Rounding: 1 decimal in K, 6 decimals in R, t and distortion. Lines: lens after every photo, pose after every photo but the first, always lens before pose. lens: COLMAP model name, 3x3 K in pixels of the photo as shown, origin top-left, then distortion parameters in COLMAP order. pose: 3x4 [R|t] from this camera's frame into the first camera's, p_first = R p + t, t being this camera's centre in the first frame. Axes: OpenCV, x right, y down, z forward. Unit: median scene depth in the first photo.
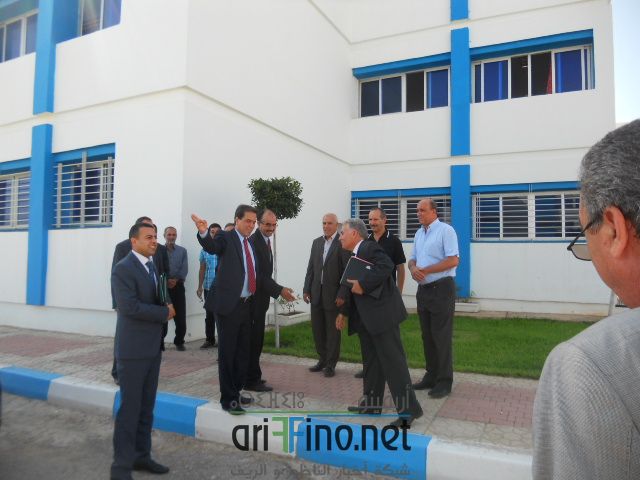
lens RADIAL K [[482.9, 0, 320.8], [0, 482.9, 239.6], [0, 0, 1]] dist [-0.061164, 0.021801]
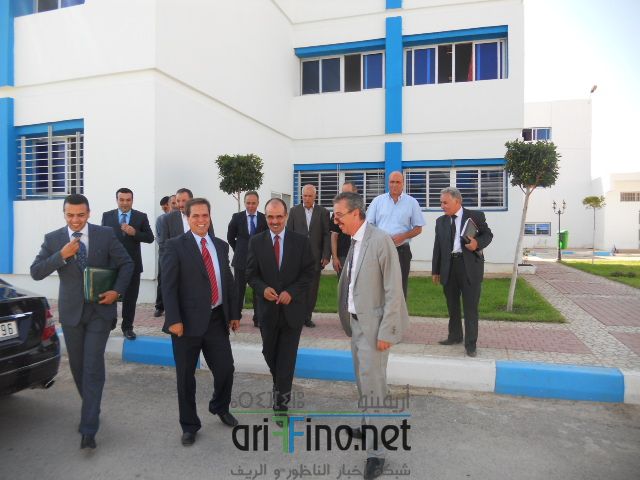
lens RADIAL K [[482.9, 0, 318.8], [0, 482.9, 241.5], [0, 0, 1]] dist [-0.061164, 0.021801]
pose [[0.988286, -0.012183, 0.152126, -0.055664], [0.001904, 0.997715, 0.067535, -0.000538], [-0.152601, -0.066454, 0.986051, -0.097723]]
